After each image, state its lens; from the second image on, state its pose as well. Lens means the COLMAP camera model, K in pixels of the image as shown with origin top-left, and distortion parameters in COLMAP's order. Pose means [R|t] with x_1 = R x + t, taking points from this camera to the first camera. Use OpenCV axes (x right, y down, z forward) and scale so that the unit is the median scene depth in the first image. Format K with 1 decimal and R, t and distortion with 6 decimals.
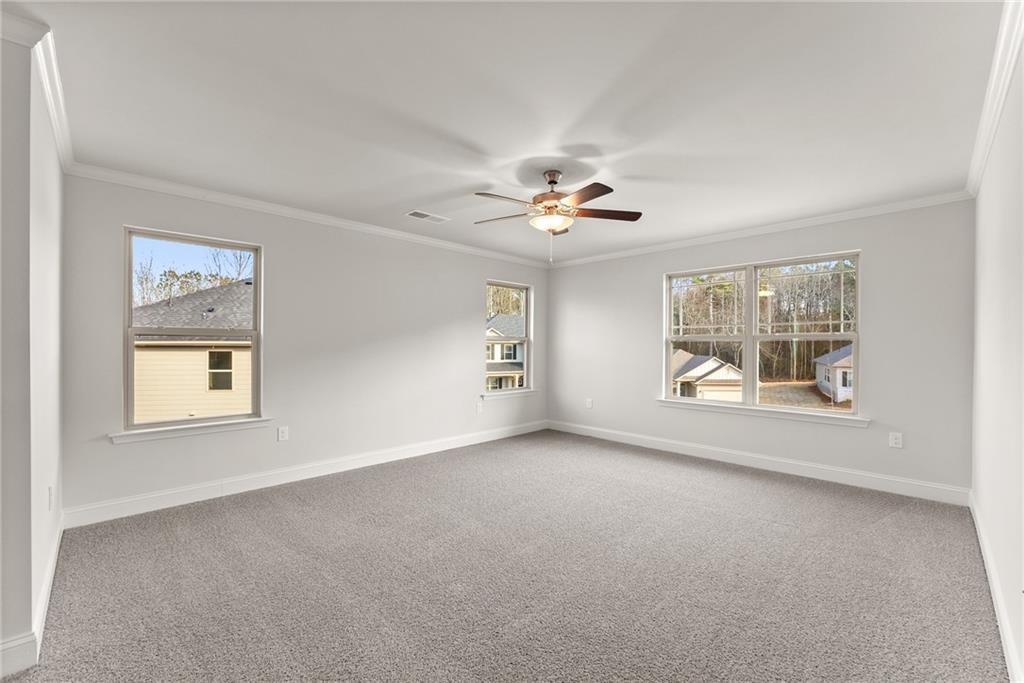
lens RADIAL K [[418.3, 0, 505.3], [0, 418.3, 348.3], [0, 0, 1]] dist [-0.014756, -0.000198]
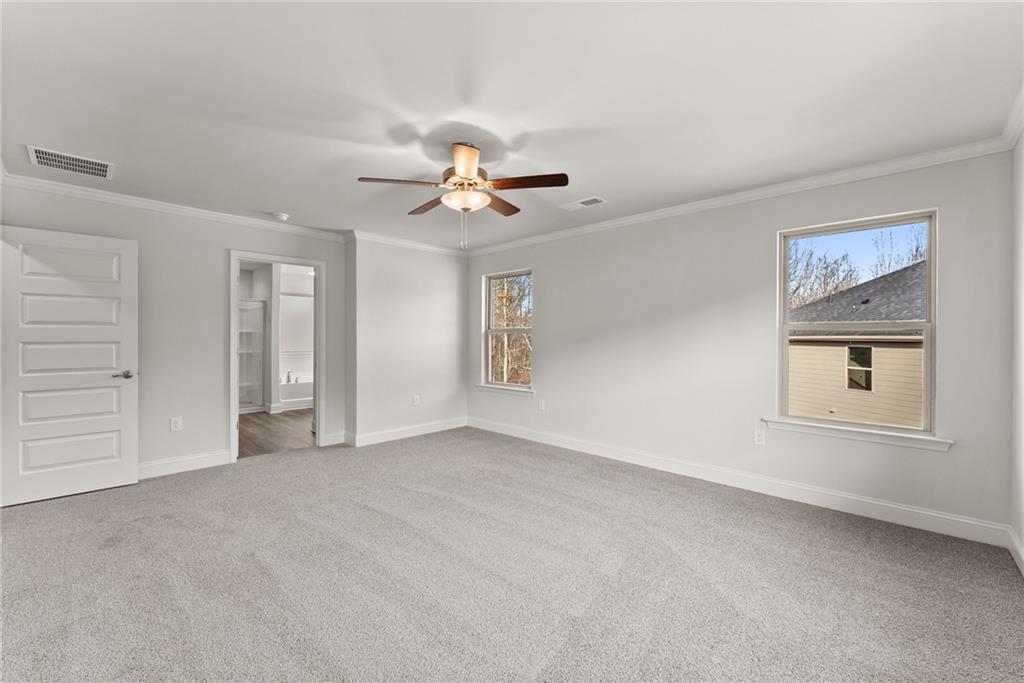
lens RADIAL K [[418.3, 0, 505.3], [0, 418.3, 348.3], [0, 0, 1]] dist [-0.014756, -0.000198]
pose [[0.040707, 0.023970, -0.998884, 0.183593], [-0.012395, 0.999647, 0.023483, -0.001734], [0.999094, 0.011426, 0.040990, 0.191145]]
